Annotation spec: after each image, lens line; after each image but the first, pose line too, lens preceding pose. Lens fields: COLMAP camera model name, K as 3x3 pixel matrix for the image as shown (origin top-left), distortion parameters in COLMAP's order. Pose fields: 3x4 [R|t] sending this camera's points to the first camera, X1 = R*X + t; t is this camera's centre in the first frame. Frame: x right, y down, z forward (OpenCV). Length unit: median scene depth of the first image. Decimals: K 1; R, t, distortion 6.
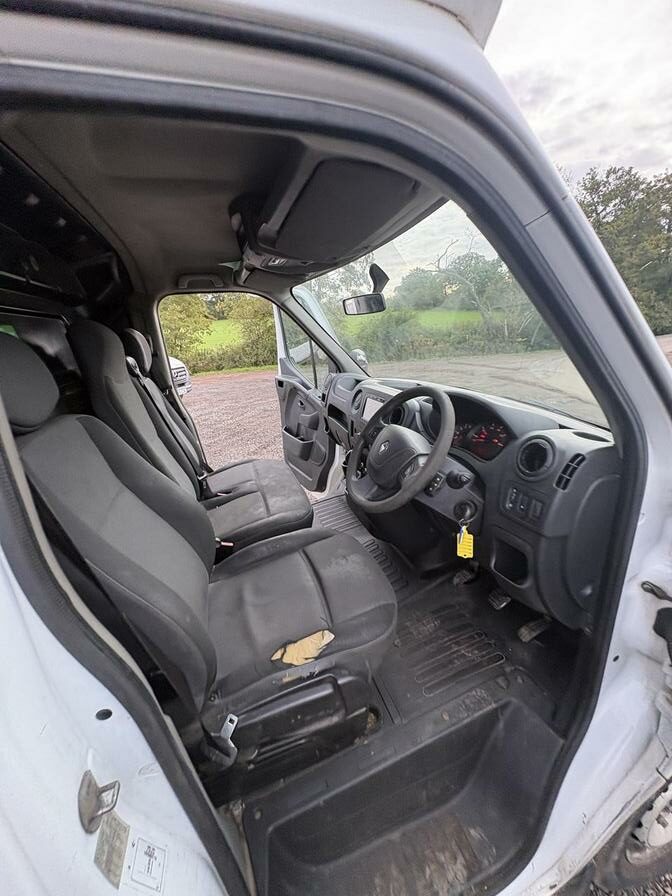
lens RADIAL K [[359.5, 0, 338.7], [0, 359.5, 450.3], [0, 0, 1]] dist [-0.000066, 0.001168]
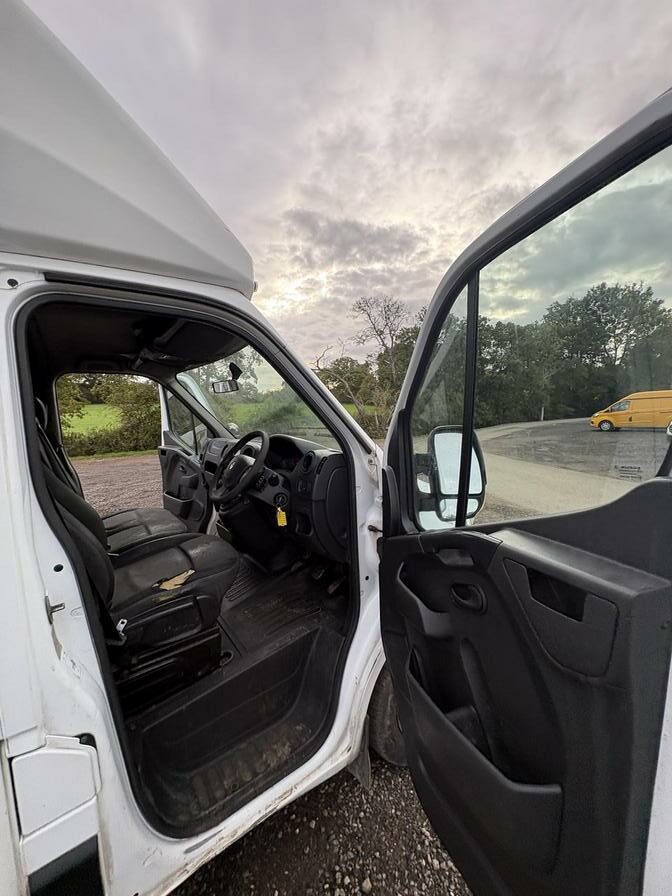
lens RADIAL K [[359.5, 0, 338.0], [0, 359.5, 447.8], [0, 0, 1]] dist [-0.000066, 0.001168]
pose [[0.956696, -0.000800, 0.291088, 0.095782], [0.070686, 0.970703, -0.229650, 0.280219], [-0.282377, 0.240281, 0.928724, -0.593815]]
